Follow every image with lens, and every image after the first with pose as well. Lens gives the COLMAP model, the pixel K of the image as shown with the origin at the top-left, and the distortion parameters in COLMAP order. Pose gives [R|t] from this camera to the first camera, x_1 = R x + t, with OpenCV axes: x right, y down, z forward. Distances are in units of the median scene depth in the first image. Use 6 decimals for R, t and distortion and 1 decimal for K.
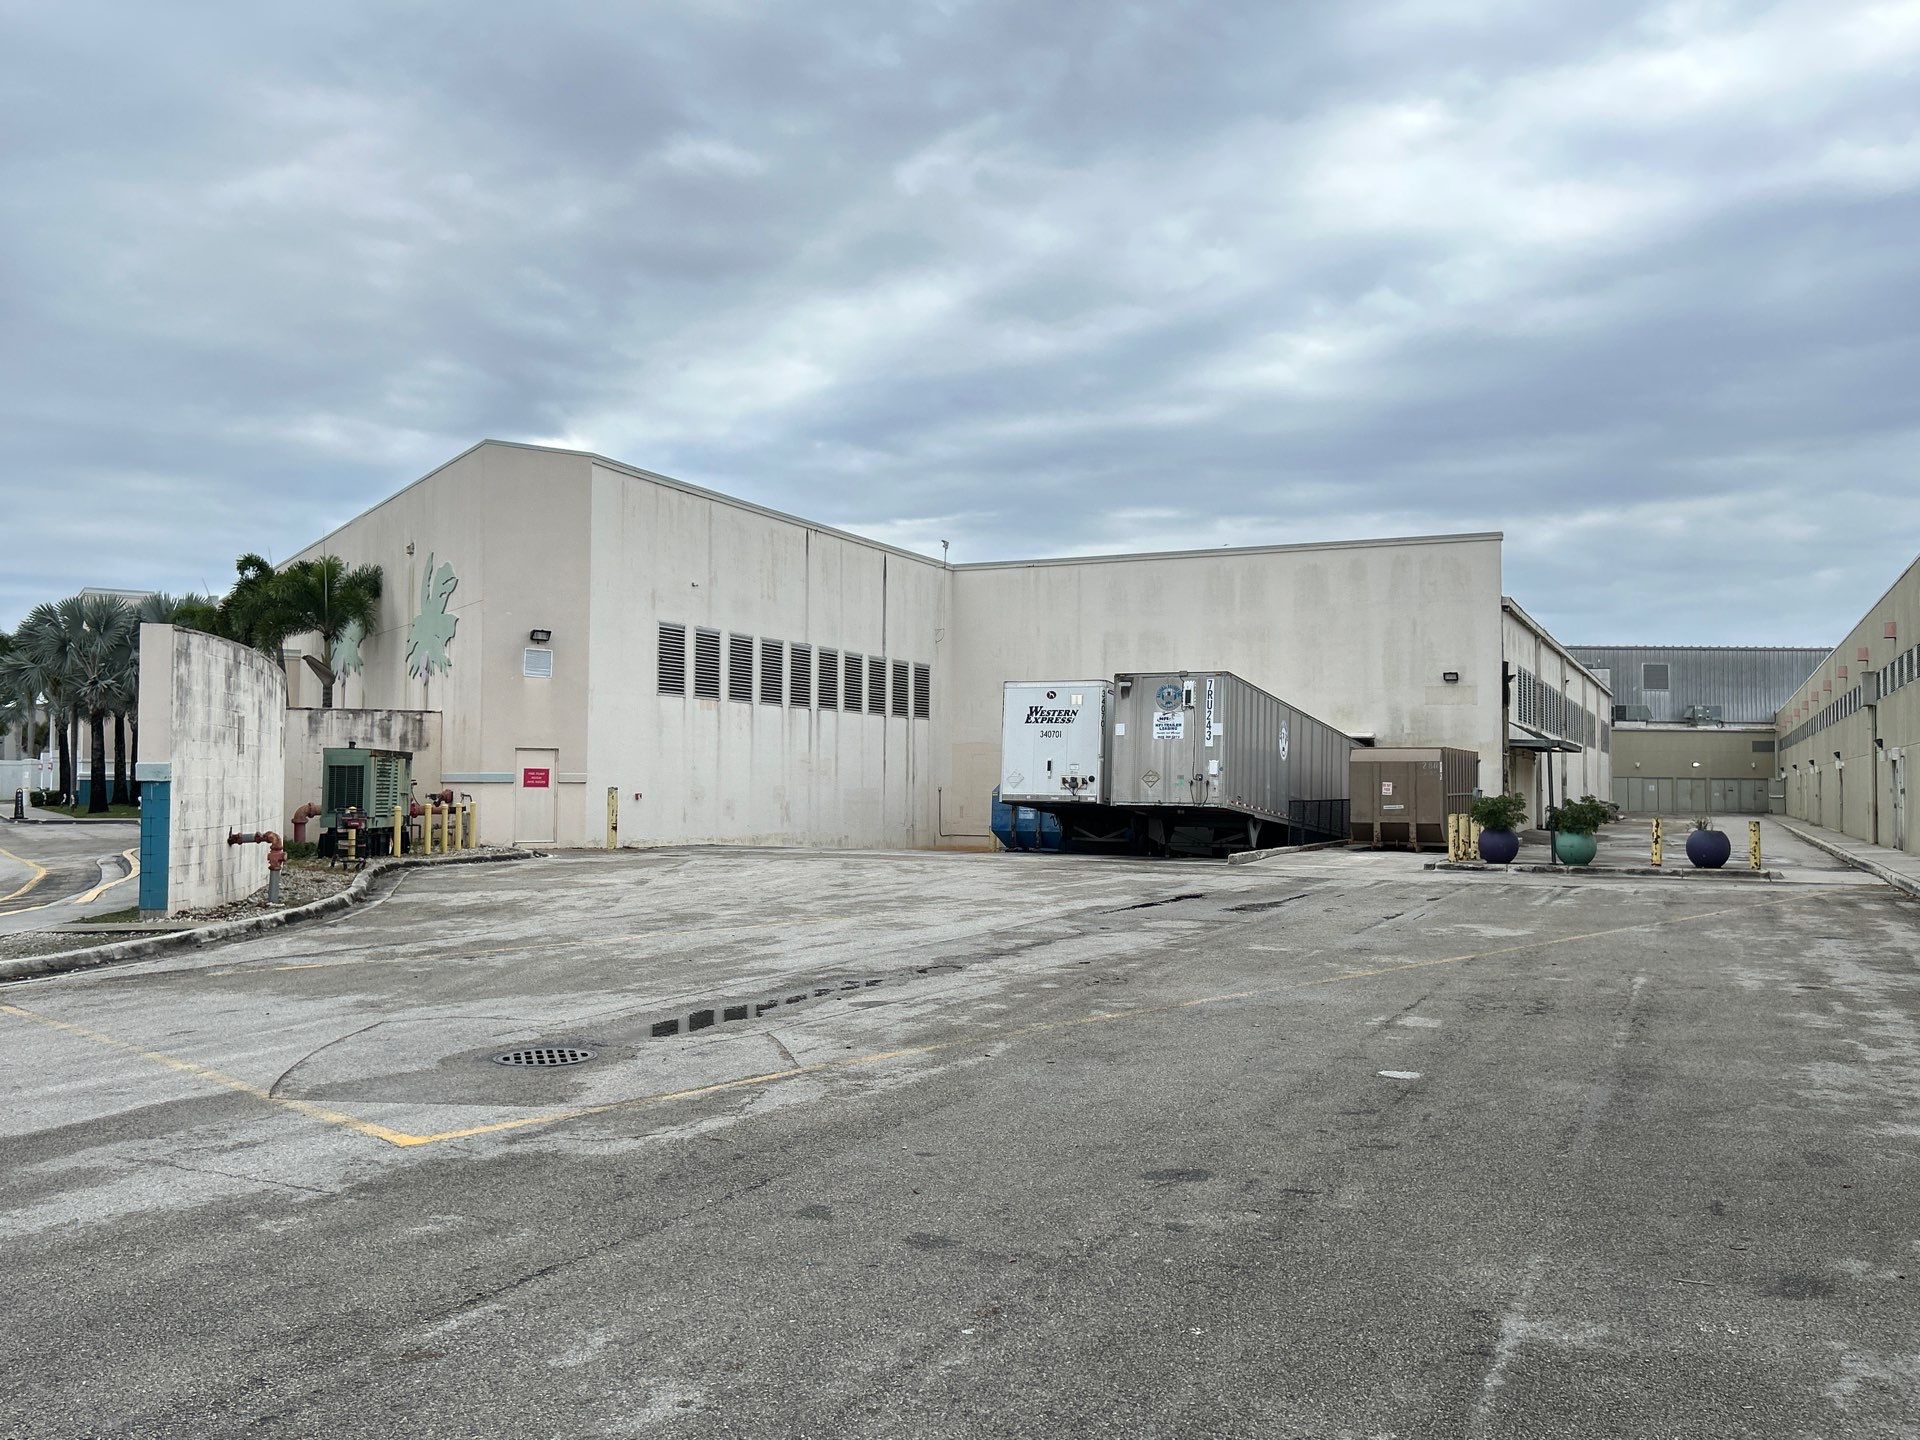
lens RADIAL K [[1656.6, 0, 959.9], [0, 1656.6, 724.6], [0, 0, 1]] dist [0.016325, 0.005413]
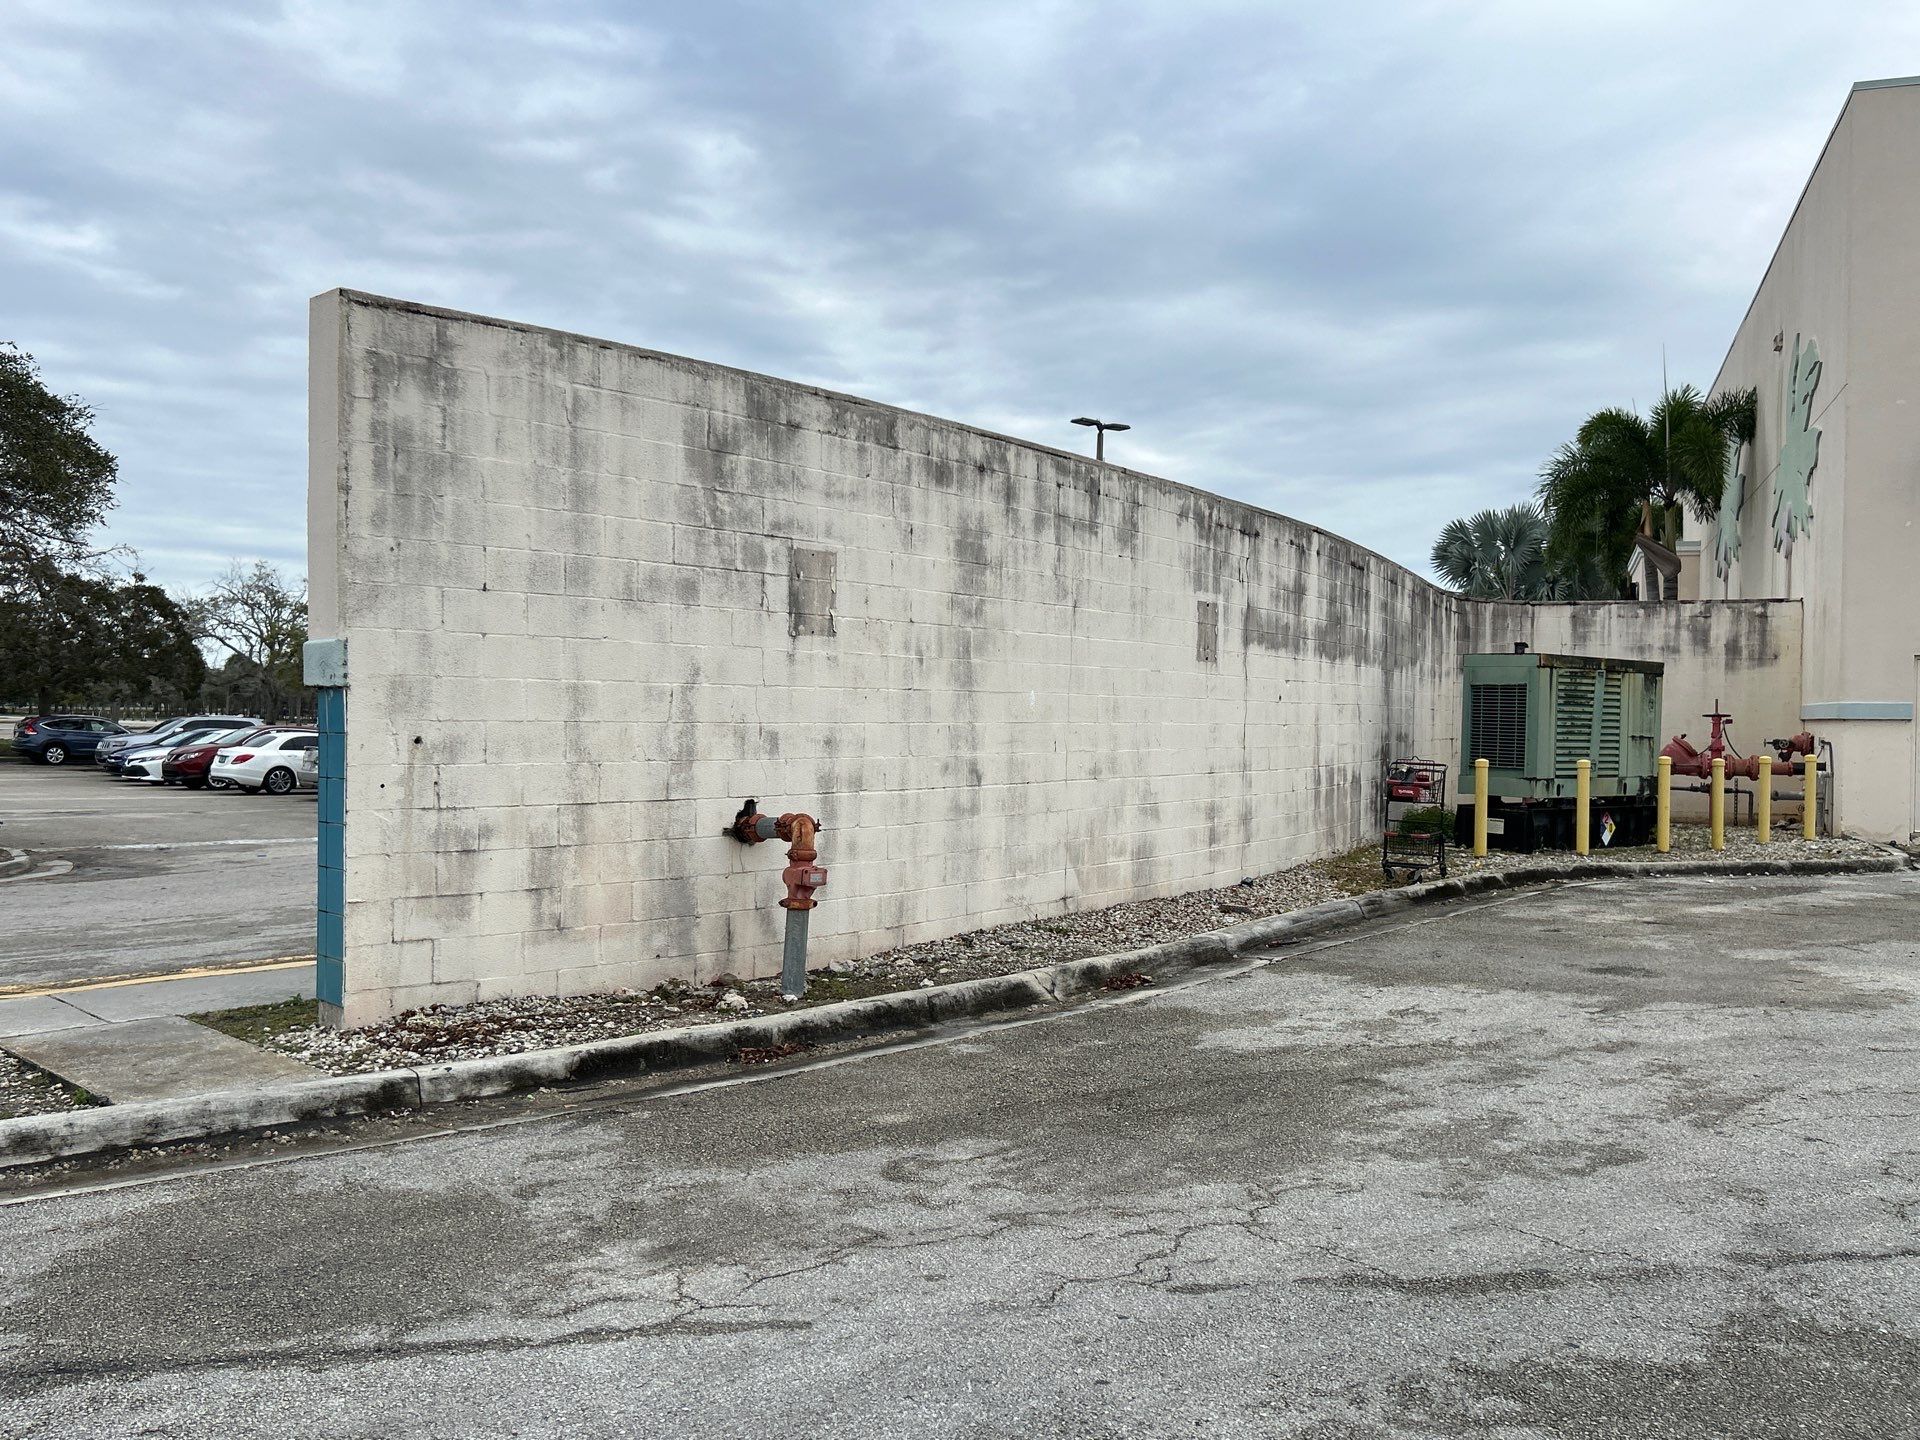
lens RADIAL K [[1656.6, 0, 960.2], [0, 1656.6, 724.8], [0, 0, 1]] dist [0.016325, 0.005413]
pose [[0.618052, 0.005077, -0.786121, -0.035317], [0.020308, 0.999542, 0.022422, 0.017805], [0.785875, -0.029823, 0.617666, 0.416122]]
